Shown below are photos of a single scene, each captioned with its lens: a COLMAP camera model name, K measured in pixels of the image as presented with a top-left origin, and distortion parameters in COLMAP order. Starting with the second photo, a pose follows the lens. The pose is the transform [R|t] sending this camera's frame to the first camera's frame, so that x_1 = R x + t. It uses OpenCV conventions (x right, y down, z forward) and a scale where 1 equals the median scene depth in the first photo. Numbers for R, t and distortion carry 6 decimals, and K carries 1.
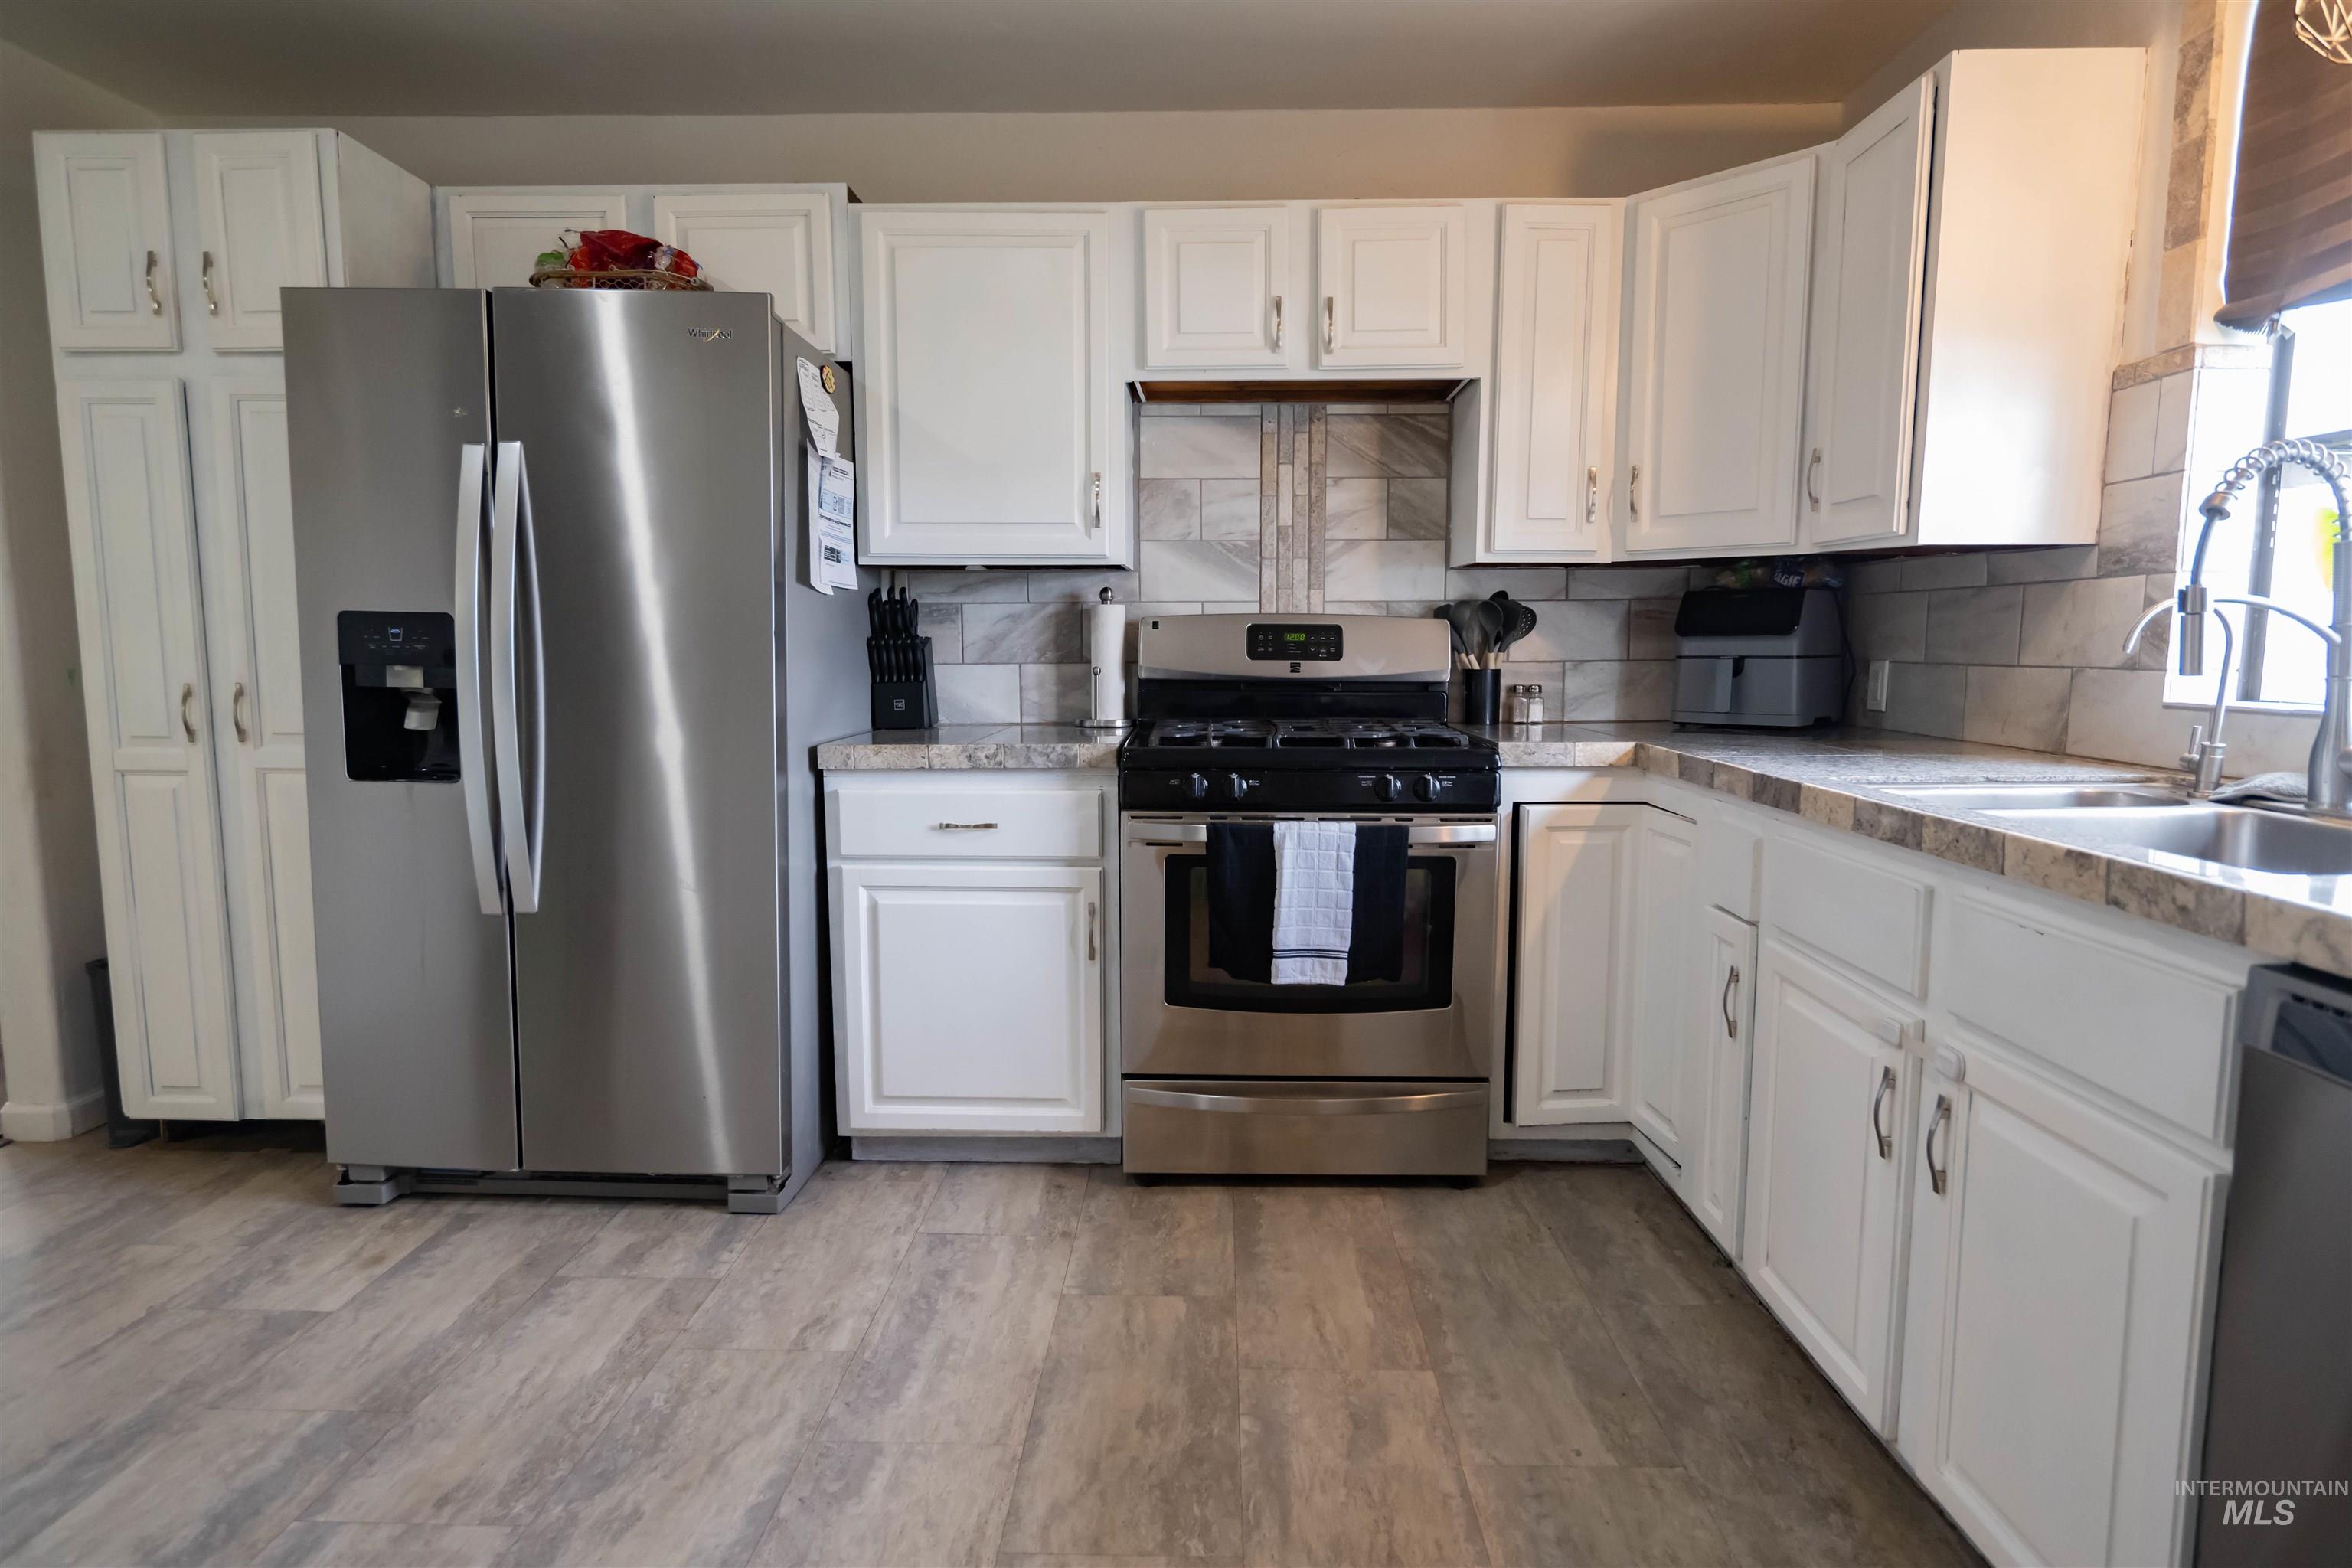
lens RADIAL K [[1211.7, 0, 1182.4], [0, 1211.7, 768.7], [0, 0, 1]] dist [-0.006835, 0.002900]
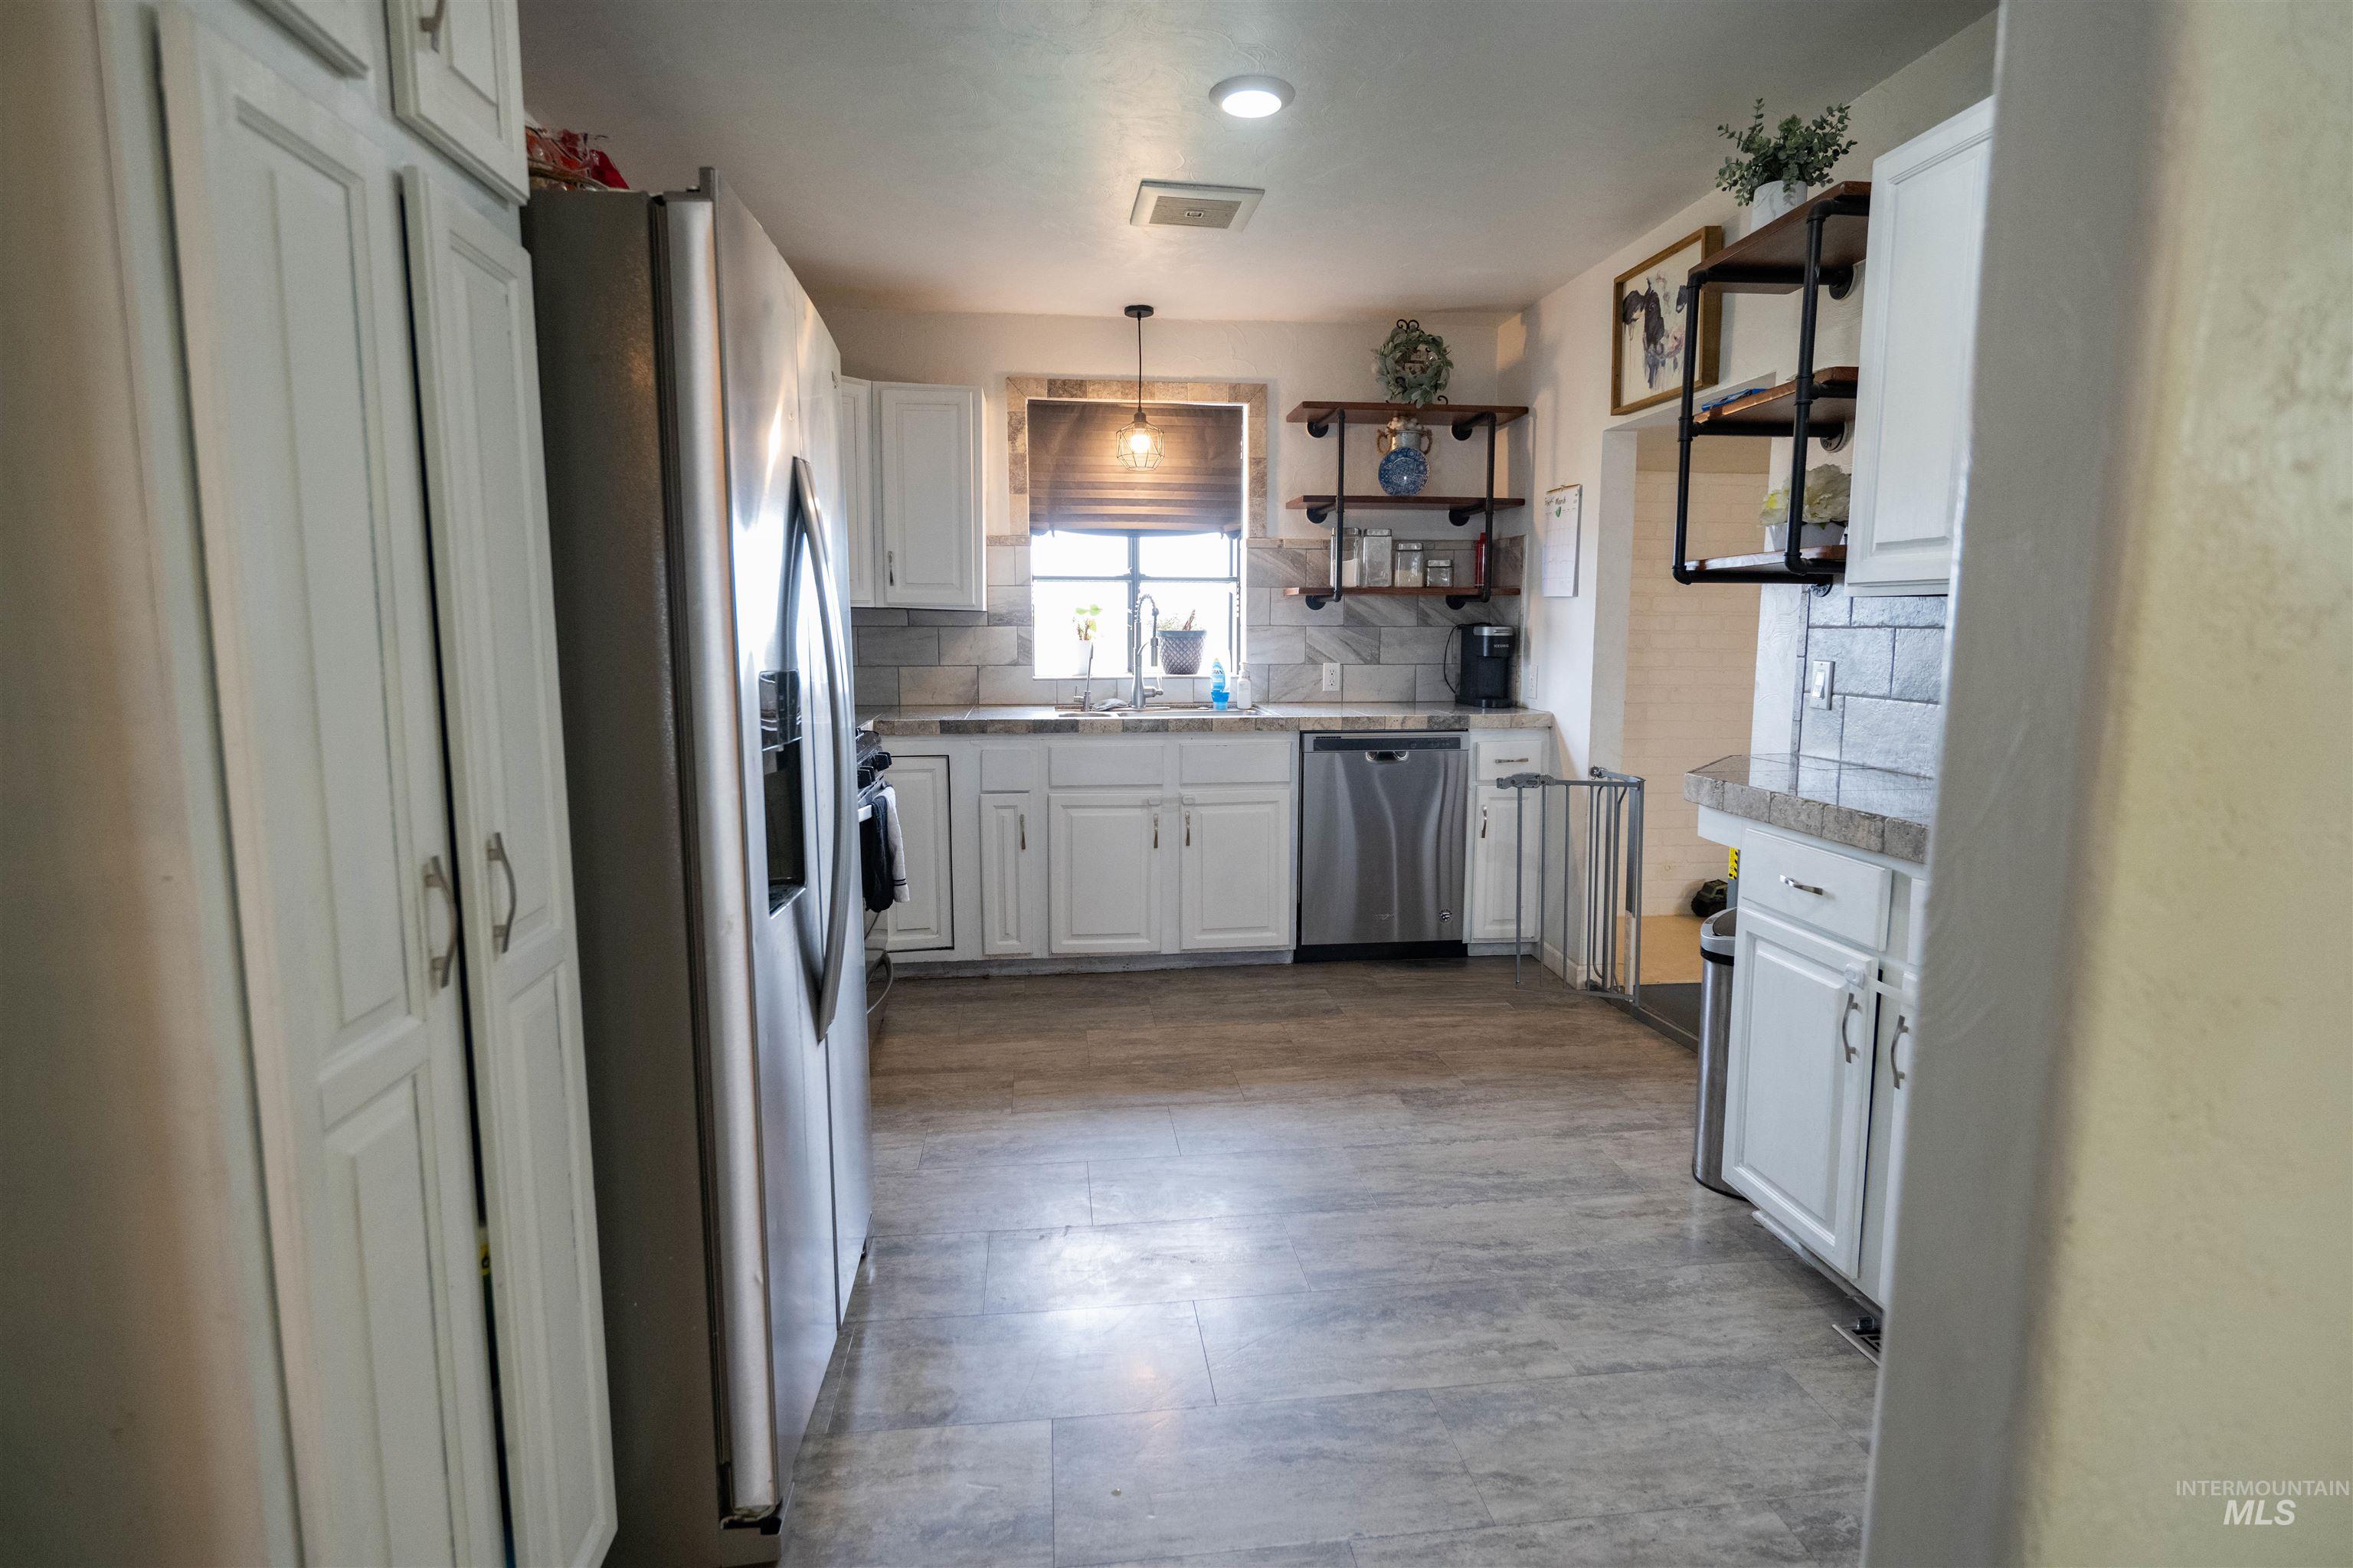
lens RADIAL K [[1212.3, 0, 1184.1], [0, 1212.3, 778.1], [0, 0, 1]] dist [-0.006835, 0.002900]
pose [[-0.140830, -0.128838, 0.981615, -1.413212], [0.103711, 0.984121, 0.144046, -0.148663], [-0.984587, 0.122090, -0.125232, 0.855488]]
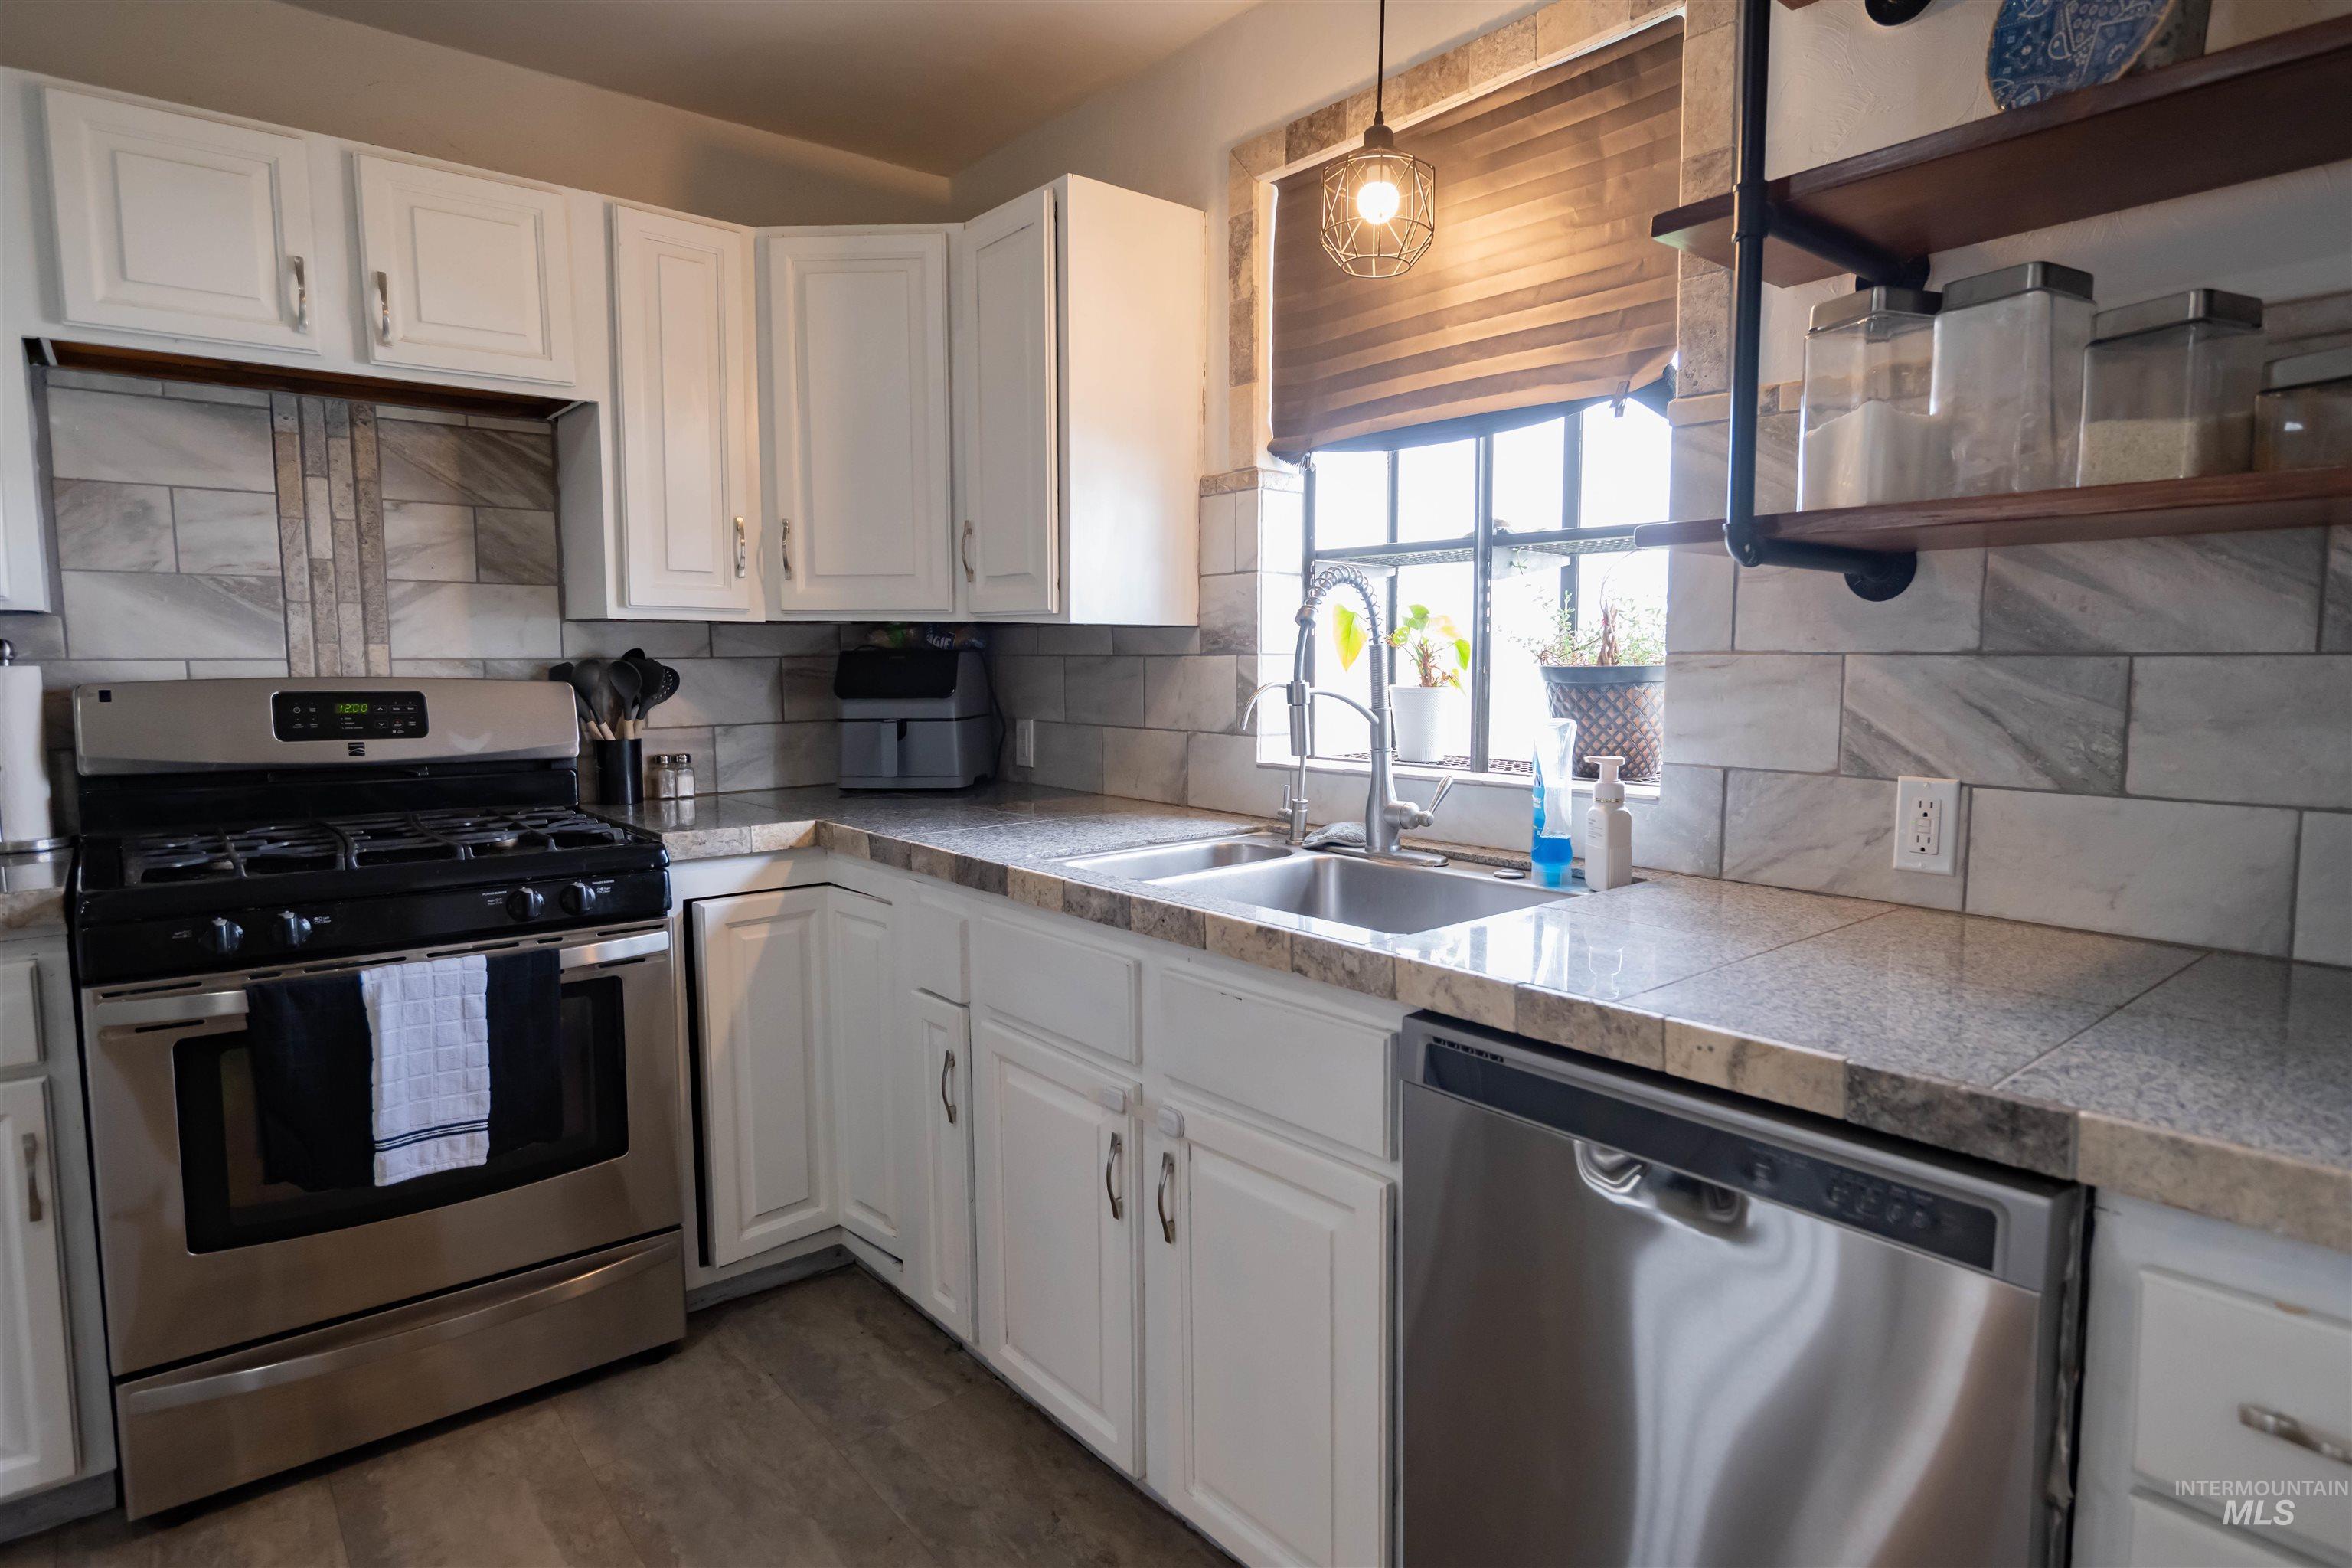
lens RADIAL K [[1283.3, 0, 1224.5], [0, 1283.3, 770.5], [0, 0, 1]] dist [-0.004720, 0.001472]
pose [[0.740678, -0.063876, 0.668817, -0.052983], [0.073133, 0.997220, 0.014249, -0.054204], [-0.667868, 0.038359, 0.743290, 0.058380]]
